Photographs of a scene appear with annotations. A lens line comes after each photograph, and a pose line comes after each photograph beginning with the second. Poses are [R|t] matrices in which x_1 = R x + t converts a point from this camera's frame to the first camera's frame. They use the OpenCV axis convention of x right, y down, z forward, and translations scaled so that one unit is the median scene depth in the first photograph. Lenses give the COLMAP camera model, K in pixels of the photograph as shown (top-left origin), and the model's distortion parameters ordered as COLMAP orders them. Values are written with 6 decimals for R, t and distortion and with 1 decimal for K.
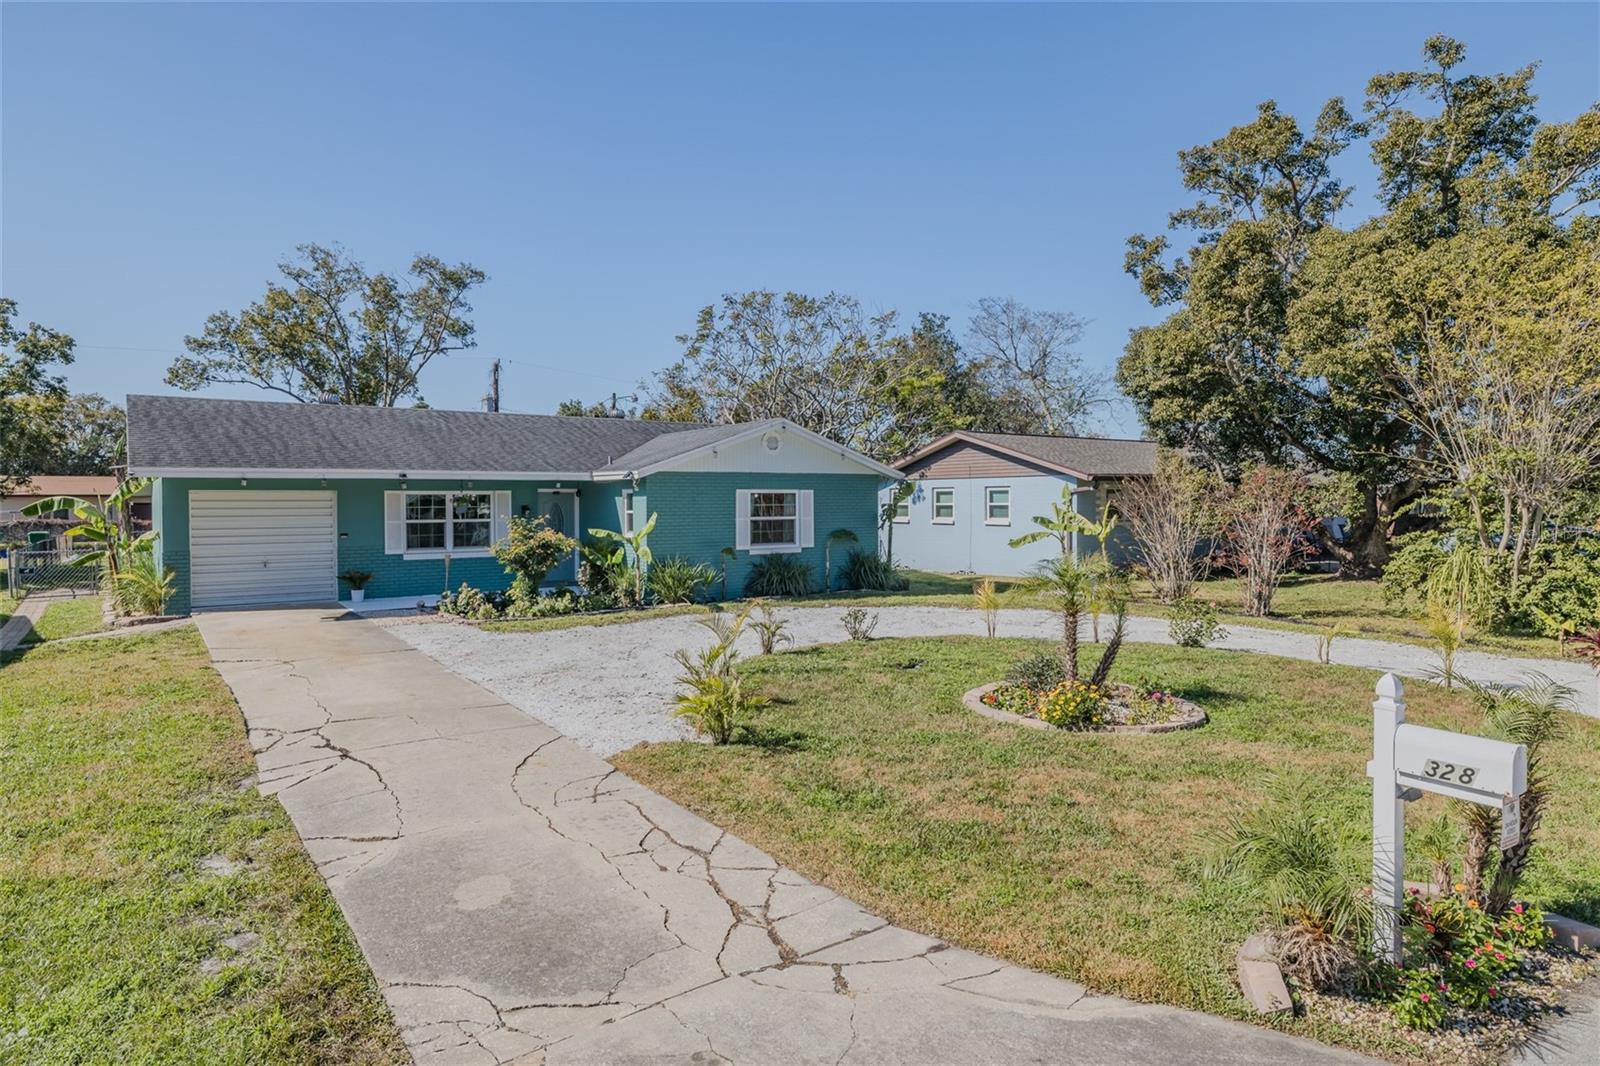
lens RADIAL K [[925.1, 0, 768.2], [0, 925.1, 516.8], [0, 0, 1]] dist [-0.002219, -0.002470]
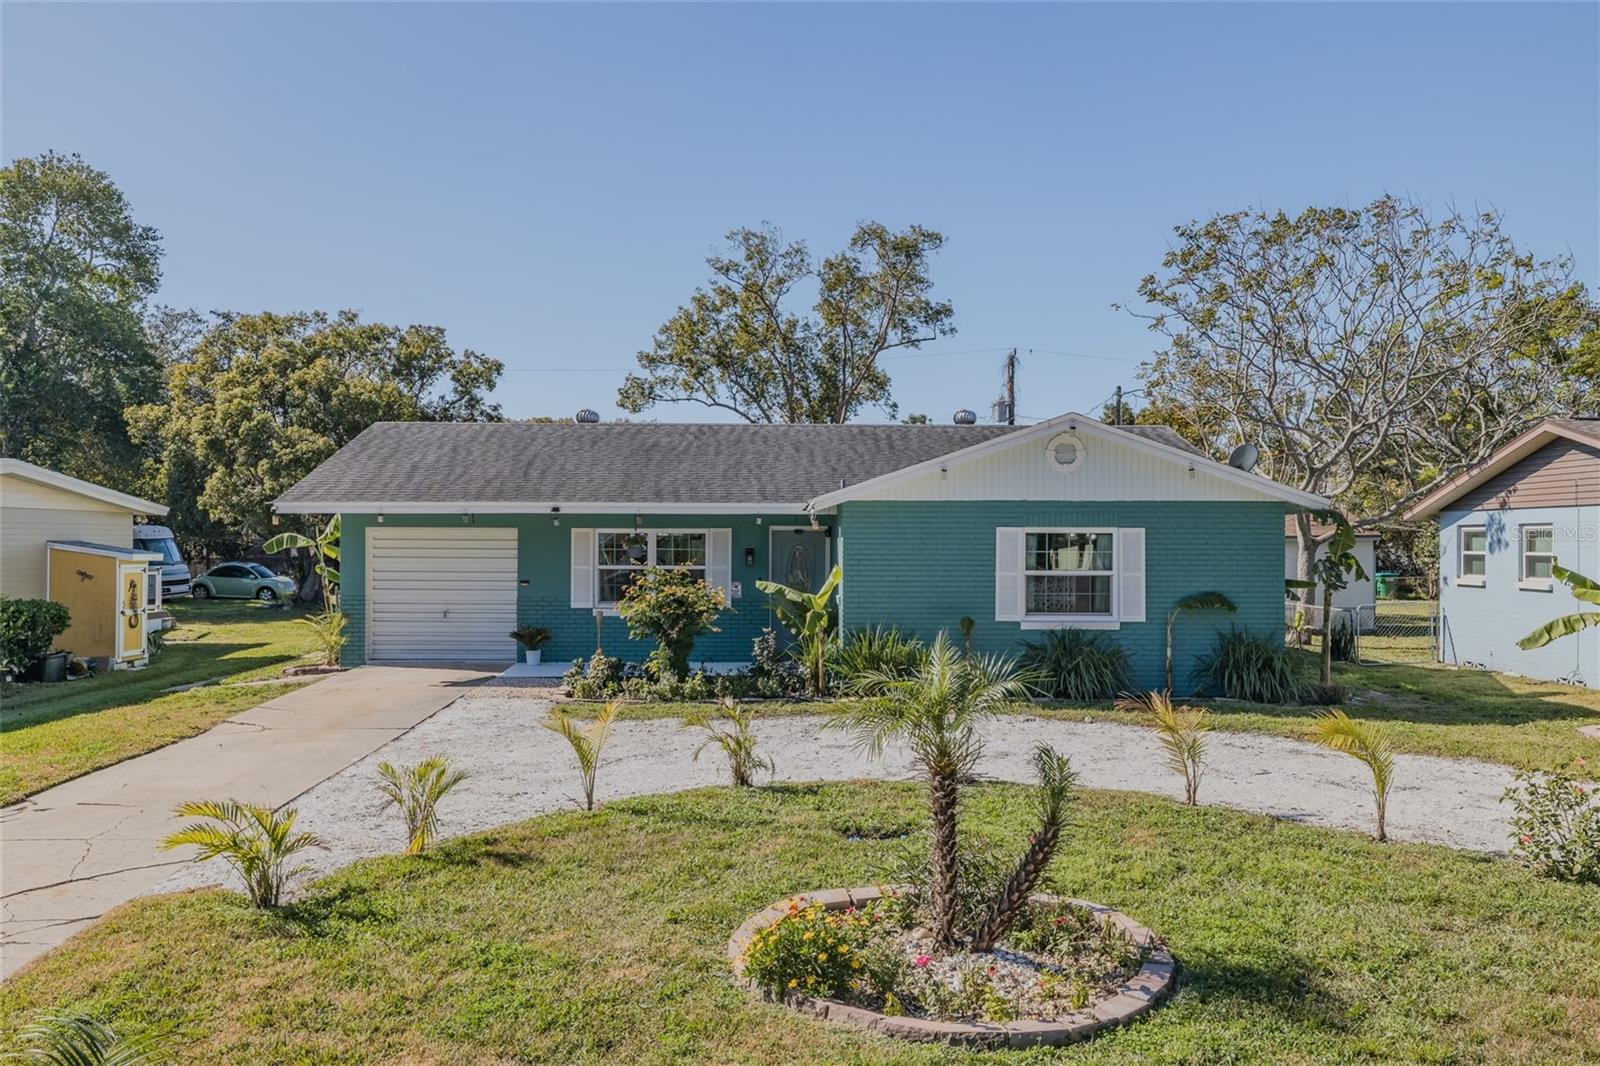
lens RADIAL K [[1262.9, 0, 780.7], [0, 1262.9, 534.7], [0, 0, 1]] dist [0.003298, -0.004878]
pose [[0.832946, 0.004291, -0.553338, 0.312412], [-0.016826, 0.999704, -0.017575, -0.005926], [0.553099, 0.023949, 0.832771, 0.176782]]
